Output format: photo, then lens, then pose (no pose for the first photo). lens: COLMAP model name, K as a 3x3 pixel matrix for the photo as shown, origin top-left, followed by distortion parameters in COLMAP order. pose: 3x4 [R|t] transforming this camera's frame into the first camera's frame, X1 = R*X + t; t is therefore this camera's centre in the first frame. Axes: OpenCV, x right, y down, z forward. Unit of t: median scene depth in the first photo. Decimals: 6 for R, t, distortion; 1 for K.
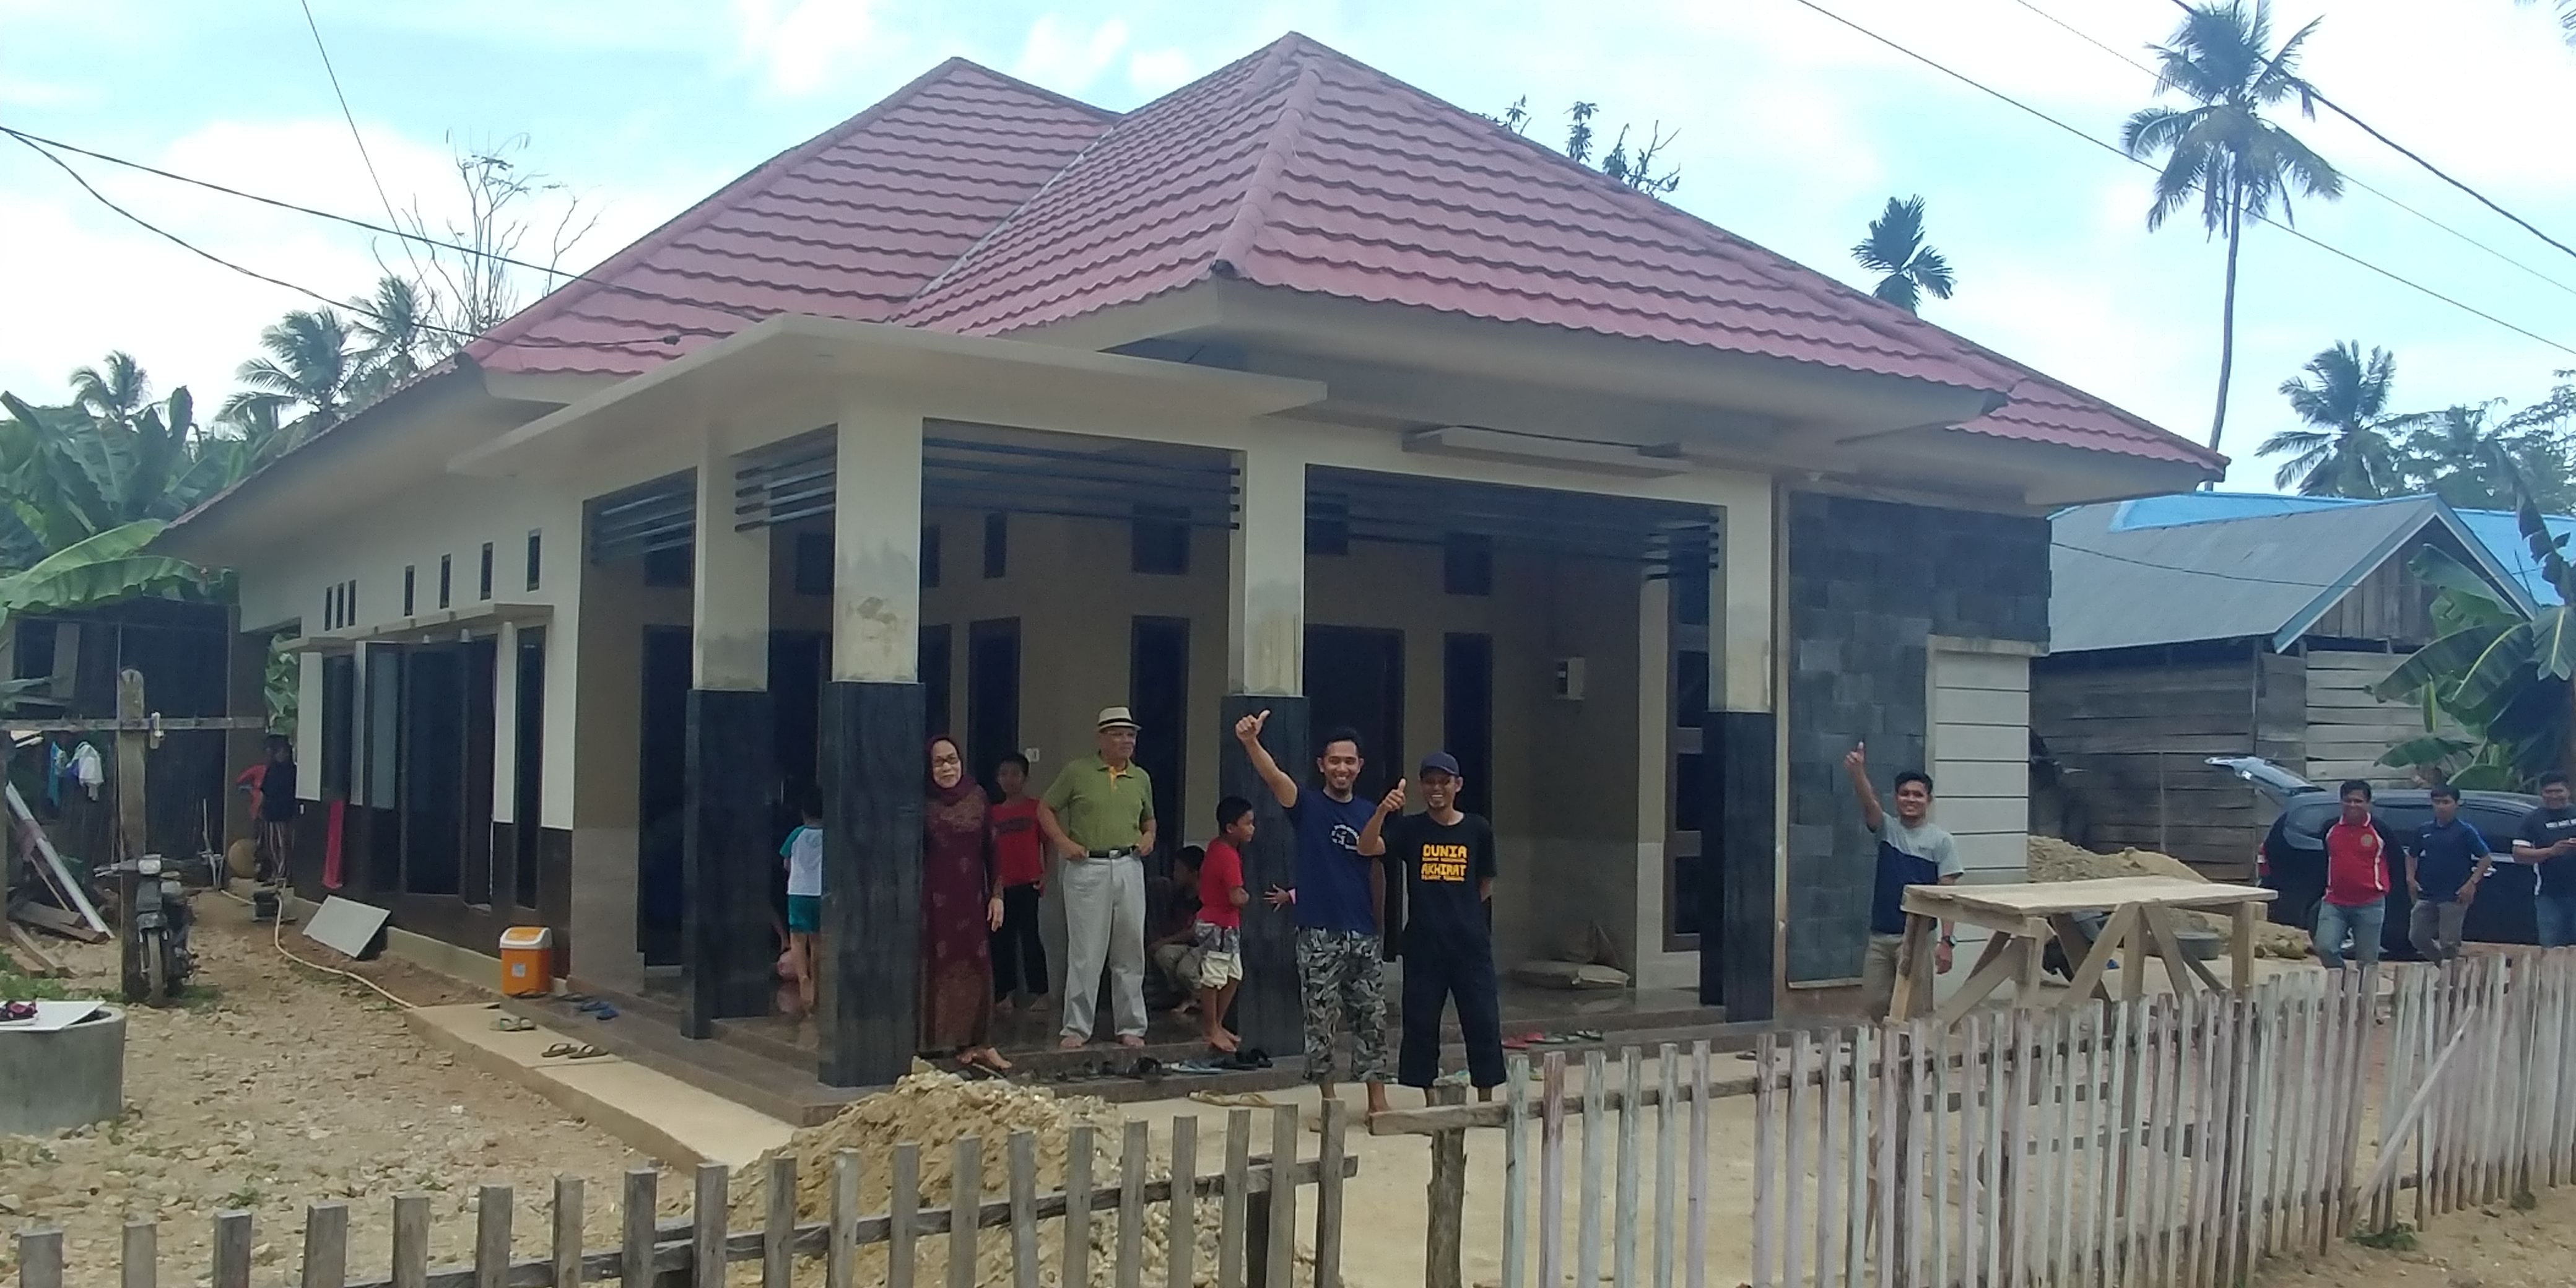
lens RADIAL K [[2212.6, 0, 1288.0], [0, 2212.6, 644.0], [0, 0, 1]] dist [0.002174, 0.000432]
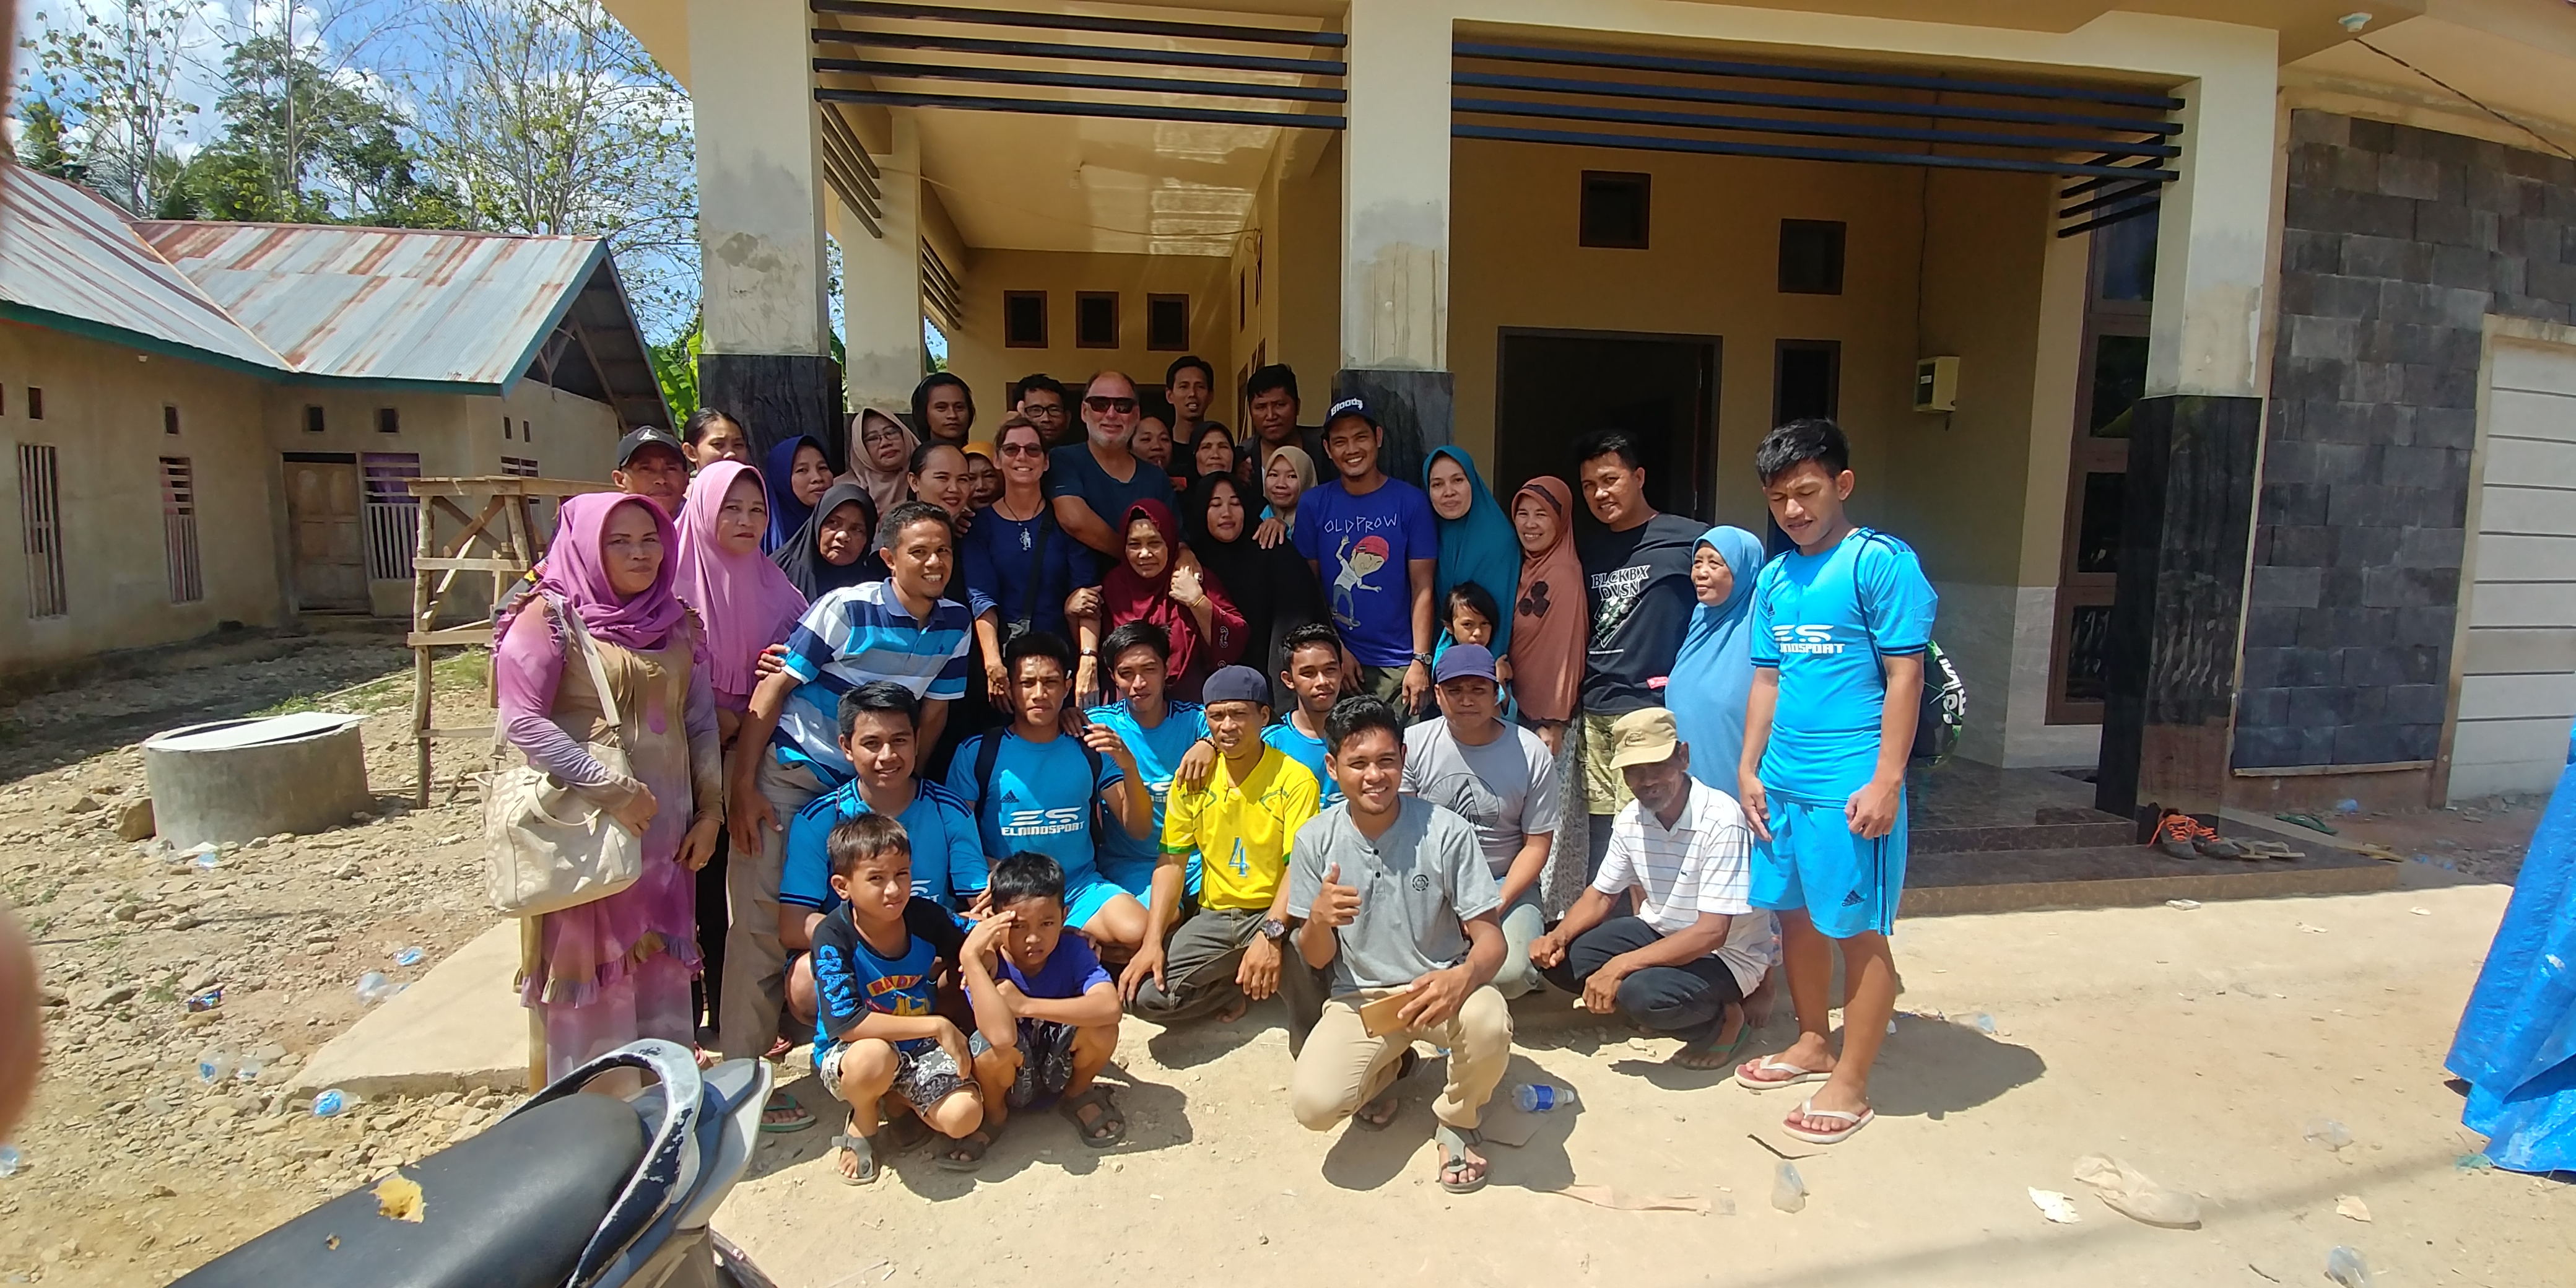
lens RADIAL K [[1147.8, 0, 1288.0], [0, 1147.8, 644.0], [0, 0, 1]] dist [0.037558, -0.042714]
pose [[0.906230, 0.039124, -0.420971, 0.094422], [0.025764, 0.988748, 0.147355, 0.041633], [0.422000, -0.144384, 0.895025, 0.505963]]
